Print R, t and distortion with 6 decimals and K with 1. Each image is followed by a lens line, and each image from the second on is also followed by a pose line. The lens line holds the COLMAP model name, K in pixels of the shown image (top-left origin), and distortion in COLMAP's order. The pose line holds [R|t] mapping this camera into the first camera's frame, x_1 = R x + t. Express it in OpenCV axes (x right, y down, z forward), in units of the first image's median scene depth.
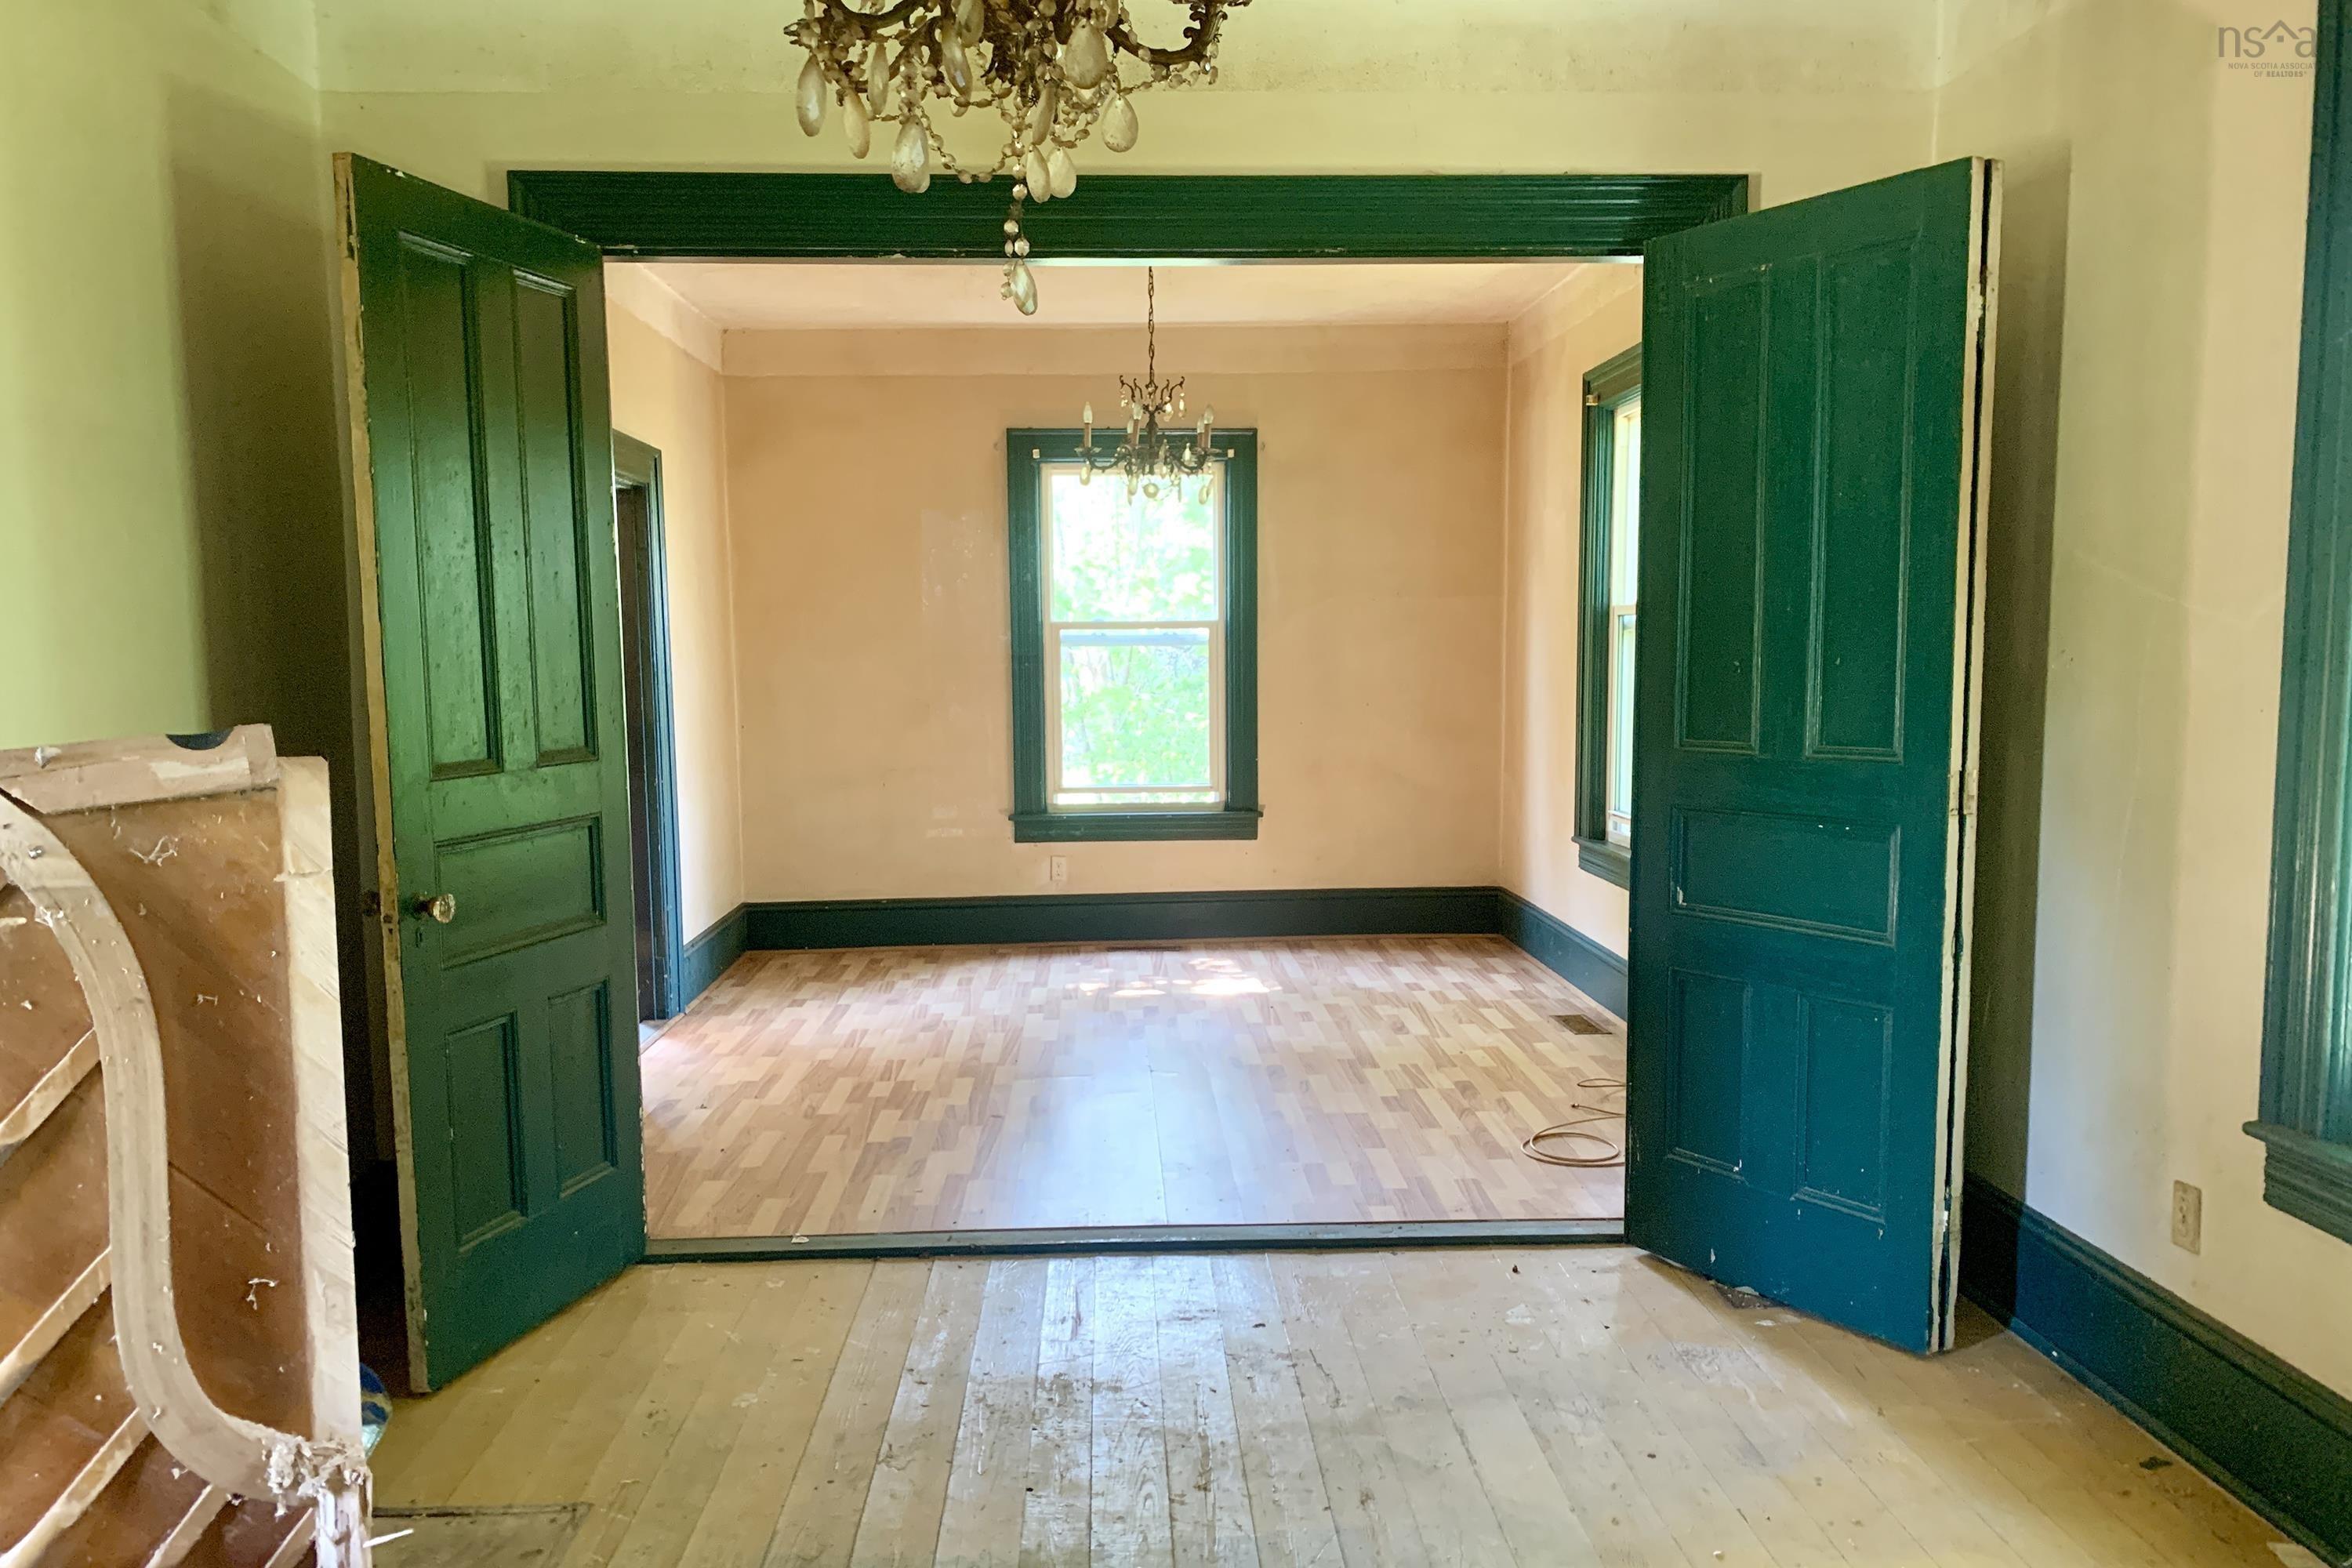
lens RADIAL K [[1816.7, 0, 1167.5], [0, 1816.7, 853.1], [0, 0, 1]] dist [-0.017351, 0.009305]
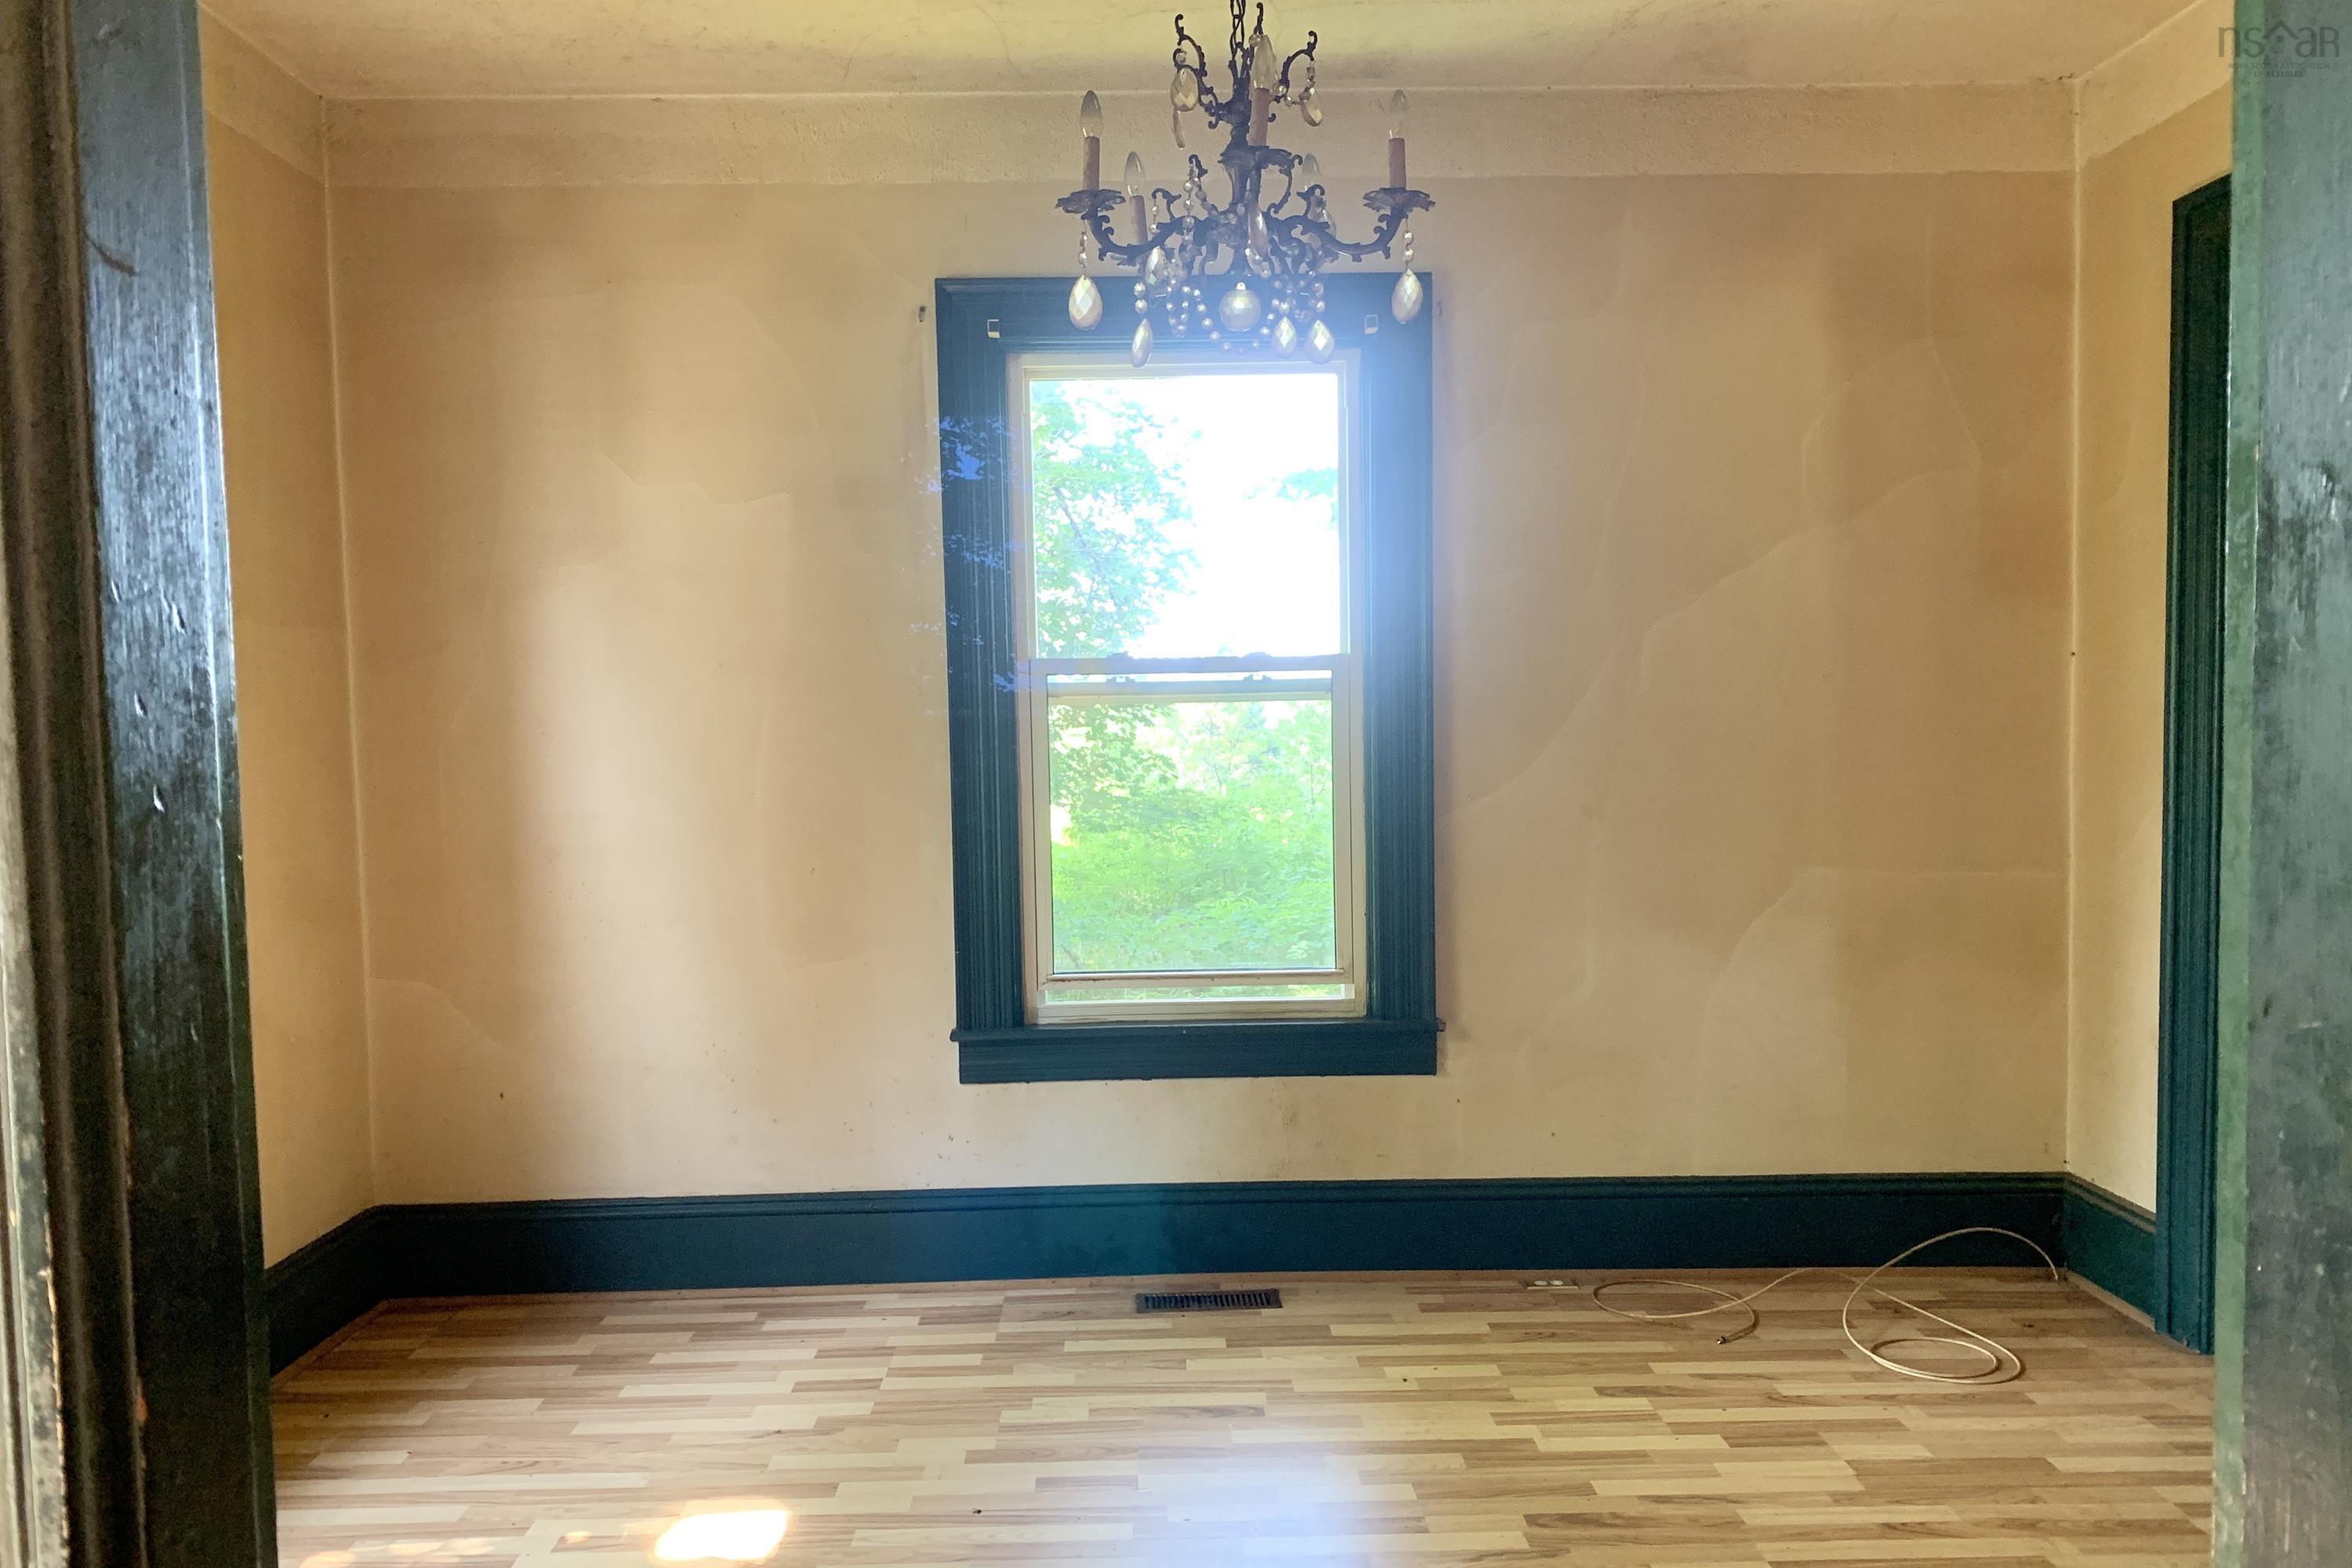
lens RADIAL K [[1816.7, 0, 1167.5], [0, 1816.7, 853.1], [0, 0, 1]] dist [-0.017351, 0.009305]
pose [[0.030521, -0.078524, 0.996445, -0.451951], [0.136246, 0.987931, 0.073680, -0.126127], [-0.990205, 0.133513, 0.040851, 1.075344]]
